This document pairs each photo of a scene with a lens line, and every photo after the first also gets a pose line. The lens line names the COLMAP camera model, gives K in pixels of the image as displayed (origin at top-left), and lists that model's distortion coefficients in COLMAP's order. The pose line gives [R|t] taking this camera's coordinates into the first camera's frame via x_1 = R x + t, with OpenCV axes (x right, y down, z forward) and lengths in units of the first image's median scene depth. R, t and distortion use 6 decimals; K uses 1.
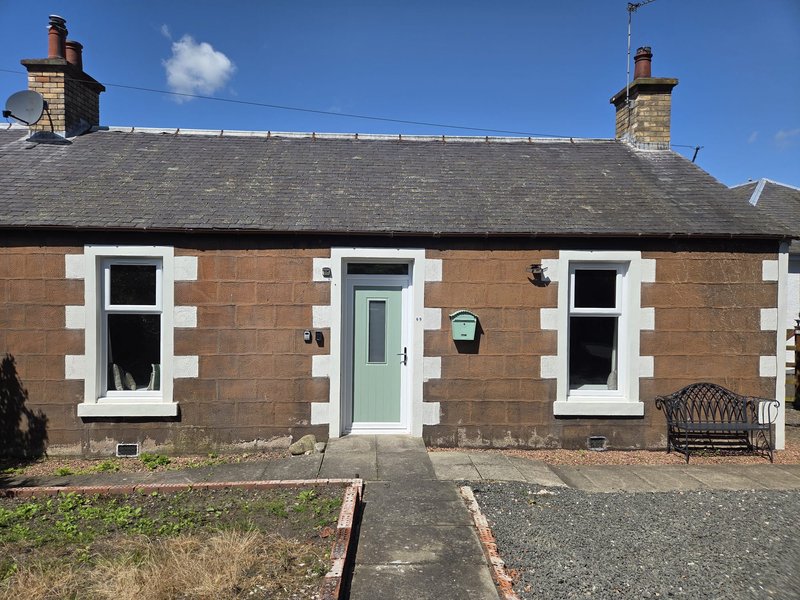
lens RADIAL K [[303.4, 0, 399.9], [0, 303.4, 311.5], [0, 0, 1]] dist [0.015696, -0.000134]
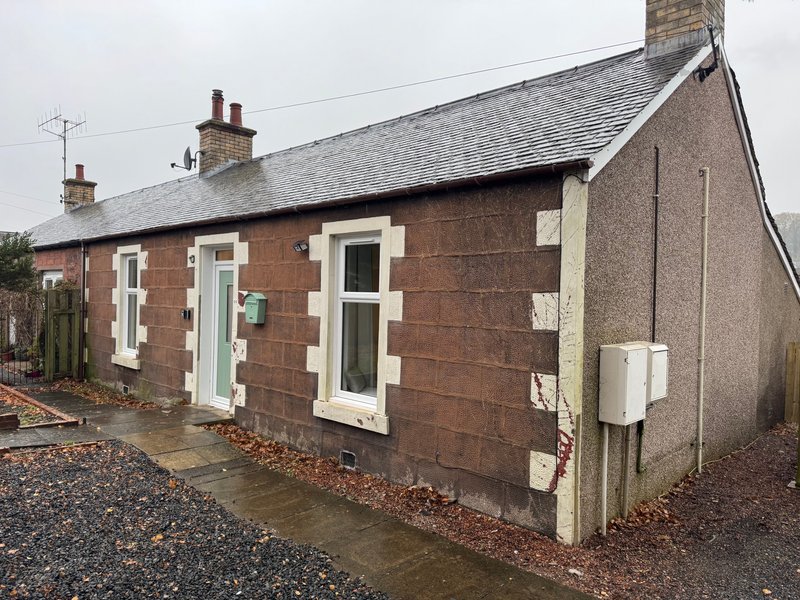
lens RADIAL K [[576.3, 0, 400.0], [0, 576.3, 300.0], [0, 0, 1]] dist [0.077279, -0.005175]
pose [[0.694772, 0.013494, -0.719103, 1.809427], [-0.019745, 0.999805, -0.000315, 0.009316], [0.718959, 0.014417, 0.694903, 0.036330]]
